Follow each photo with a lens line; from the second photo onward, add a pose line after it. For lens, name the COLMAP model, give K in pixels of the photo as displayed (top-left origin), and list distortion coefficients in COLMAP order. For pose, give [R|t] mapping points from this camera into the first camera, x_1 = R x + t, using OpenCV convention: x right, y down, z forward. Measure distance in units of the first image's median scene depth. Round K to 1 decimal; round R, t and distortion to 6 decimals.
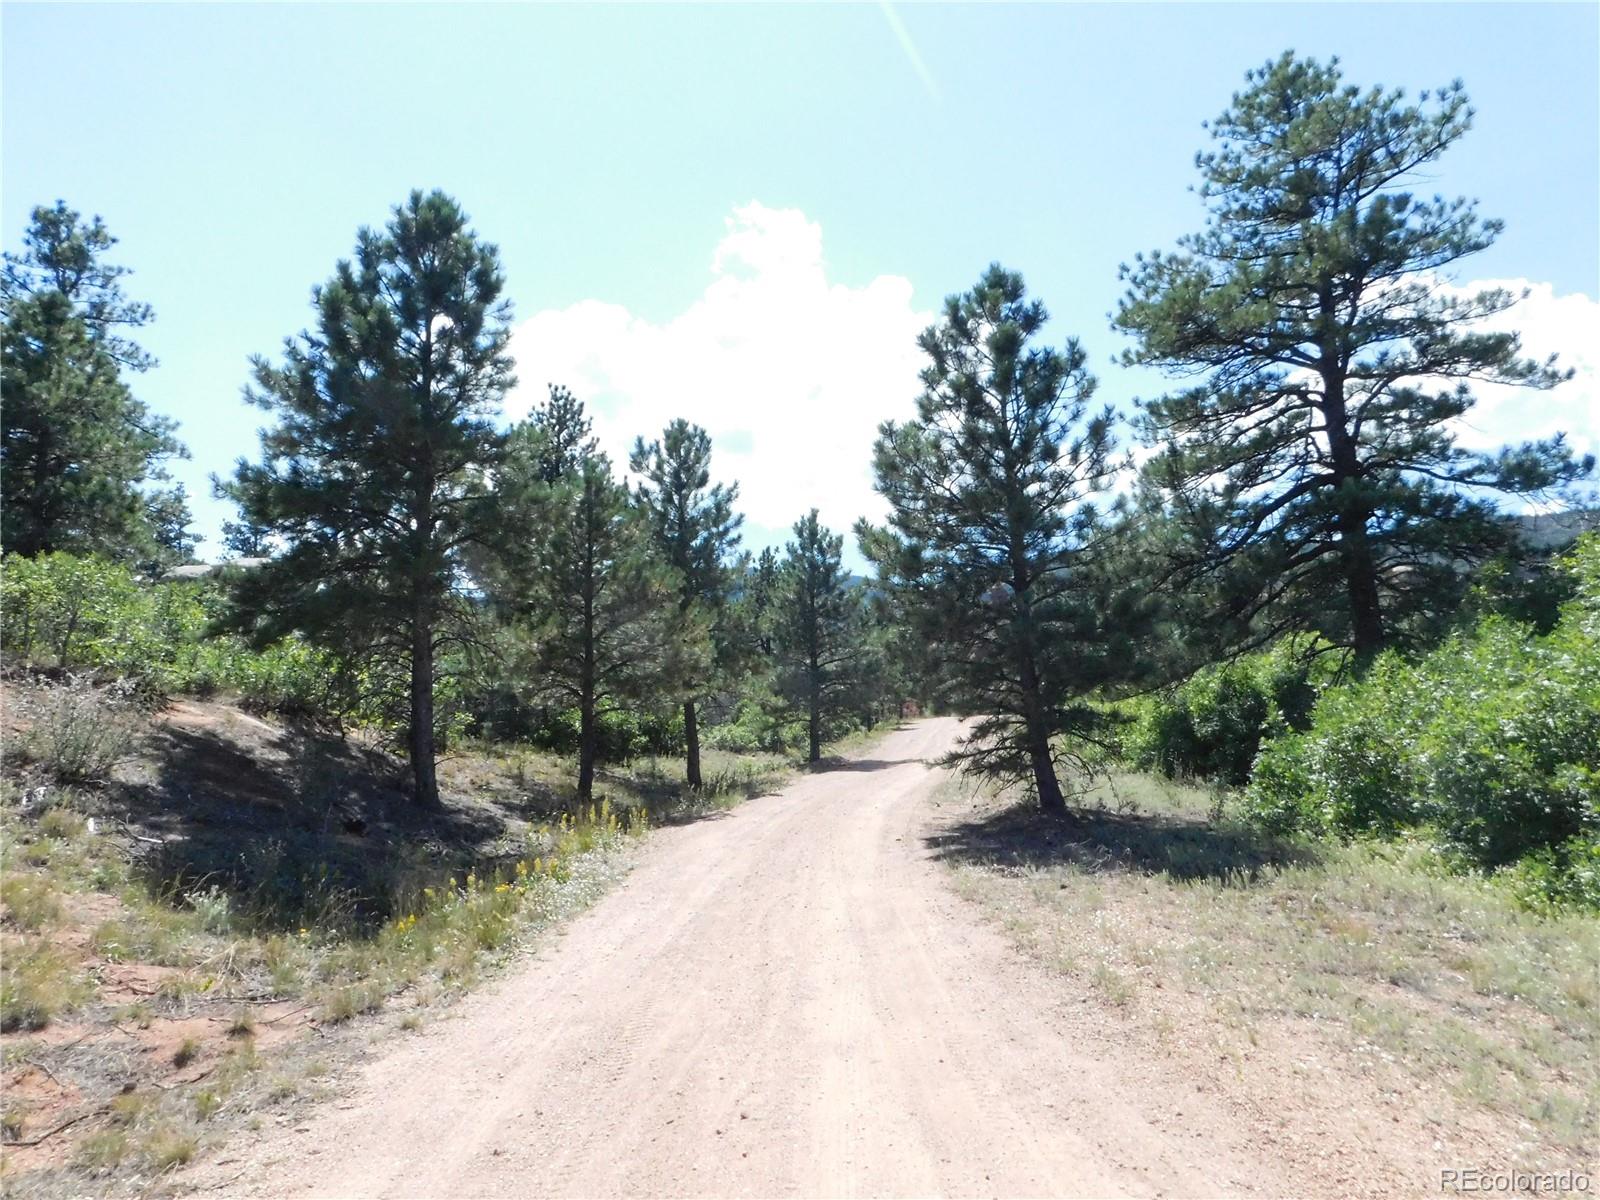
lens RADIAL K [[1061.7, 0, 833.7], [0, 1061.7, 599.9], [0, 0, 1]] dist [-0.053909, 0.041192]
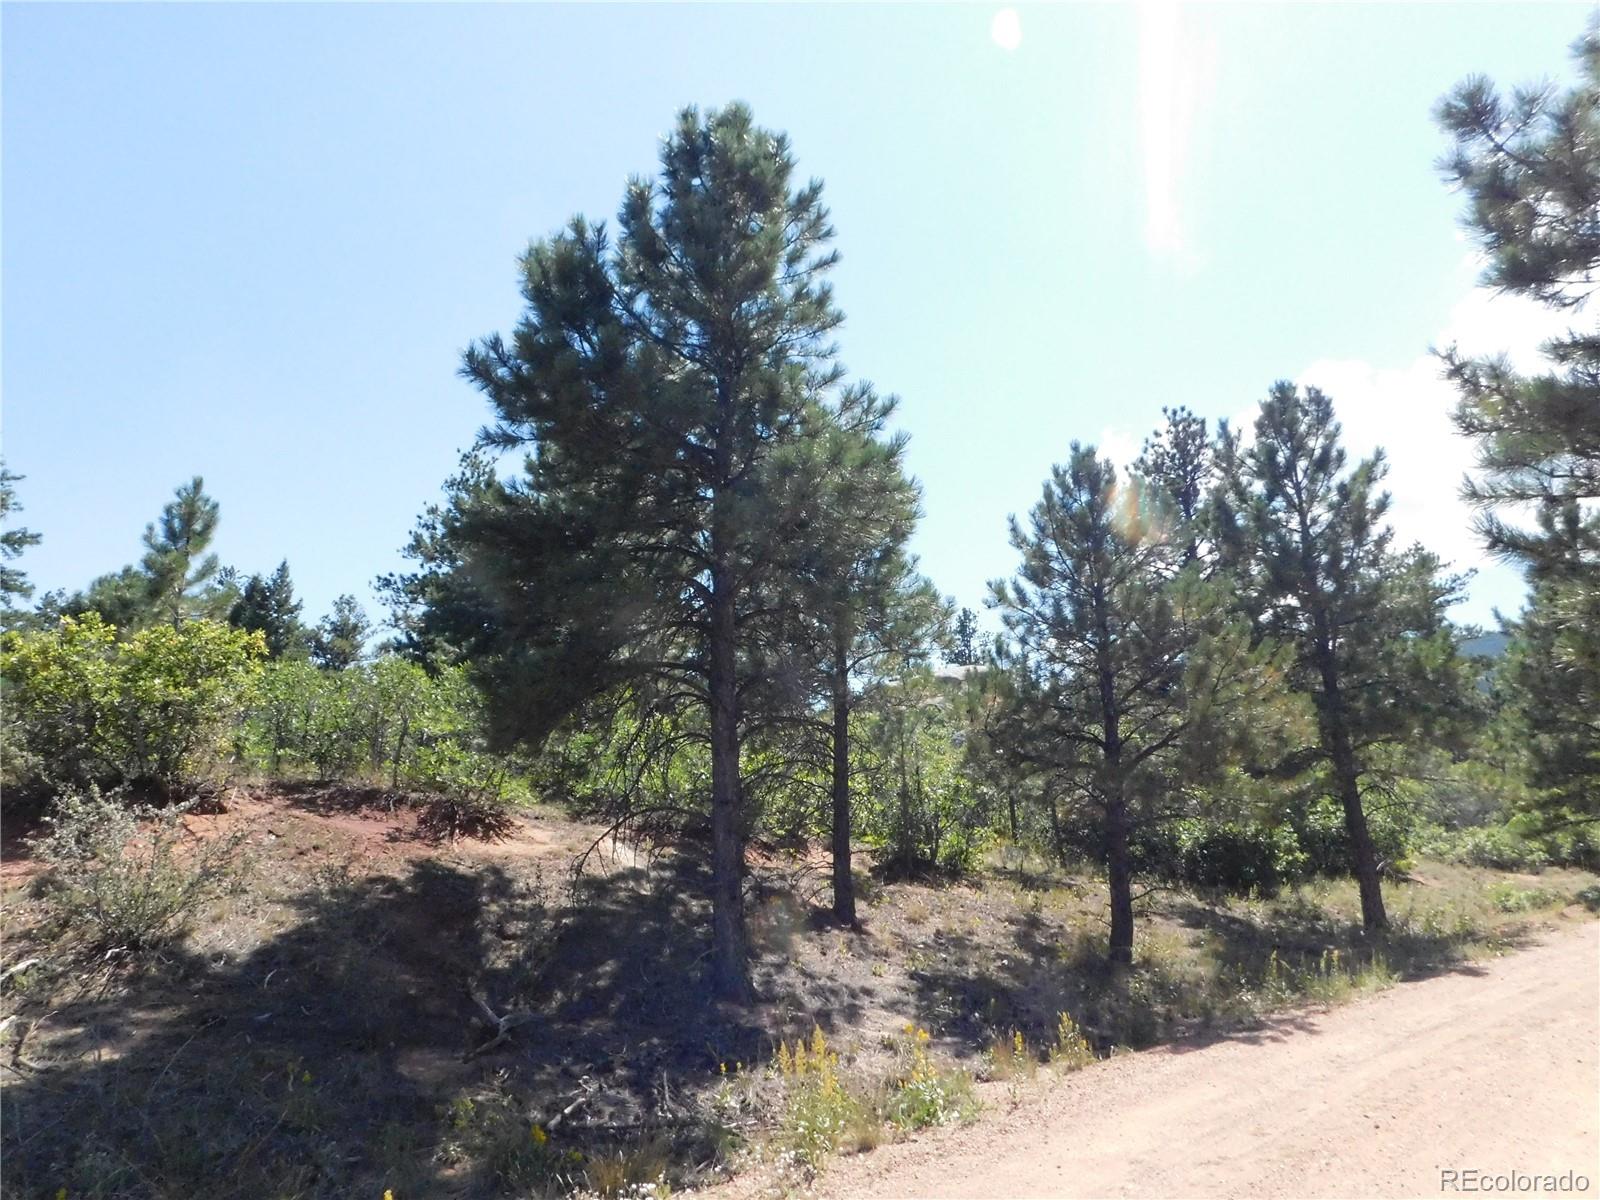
lens RADIAL K [[1061.7, 0, 833.7], [0, 1061.7, 599.9], [0, 0, 1]] dist [-0.053909, 0.041192]
pose [[0.751966, -0.150237, -0.641853, 0.044017], [0.090355, 0.987983, -0.125399, 0.023007], [0.652980, 0.036301, 0.756505, 0.246477]]
